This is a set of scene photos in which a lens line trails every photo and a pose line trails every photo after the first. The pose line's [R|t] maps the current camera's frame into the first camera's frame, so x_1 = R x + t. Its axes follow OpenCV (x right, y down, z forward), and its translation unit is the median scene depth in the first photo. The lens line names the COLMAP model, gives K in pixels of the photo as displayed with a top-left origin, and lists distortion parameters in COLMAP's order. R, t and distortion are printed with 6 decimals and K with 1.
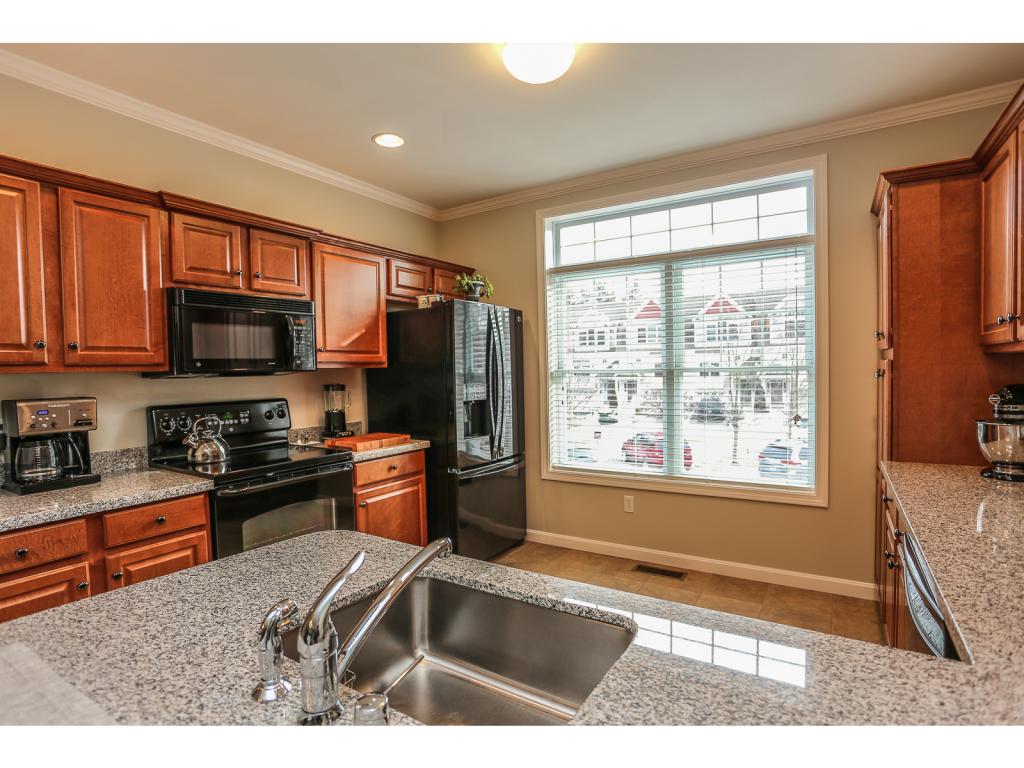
lens RADIAL K [[521.4, 0, 513.3], [0, 521.4, 385.8], [0, 0, 1]] dist [-0.076970, 0.035085]
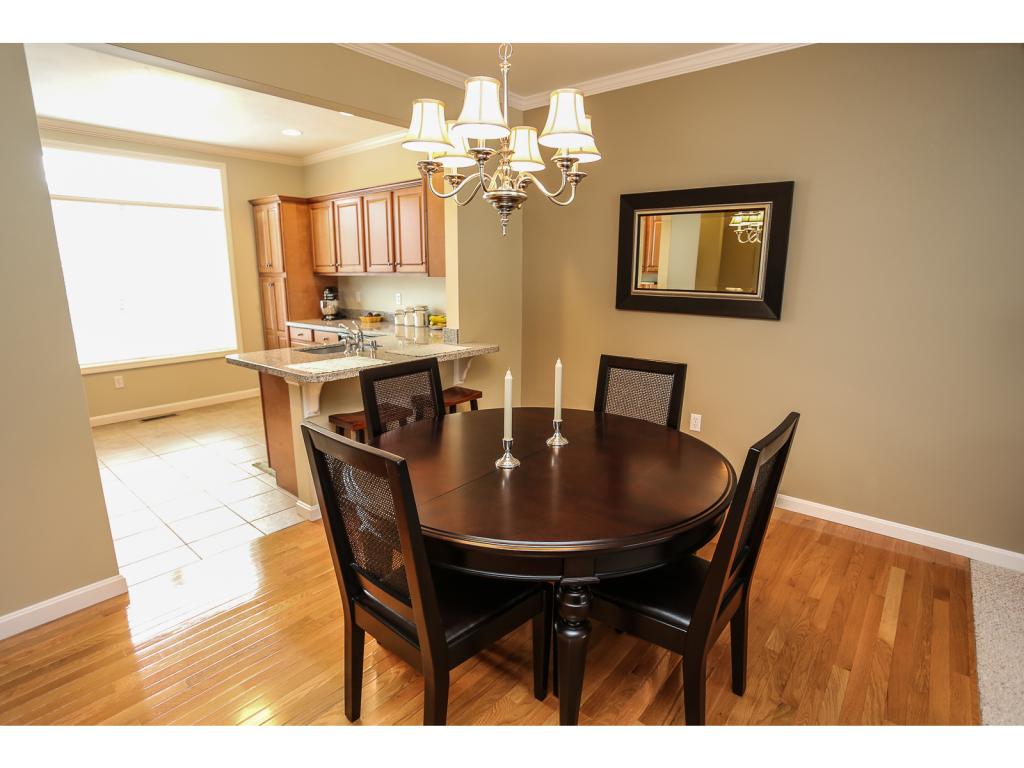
lens RADIAL K [[521.4, 0, 513.3], [0, 521.4, 385.8], [0, 0, 1]] dist [-0.076970, 0.035085]
pose [[0.127138, -0.199963, 0.971520, -1.096381], [0.024460, 0.979802, 0.198467, -0.004640], [-0.991583, -0.001469, 0.129461, -0.256763]]
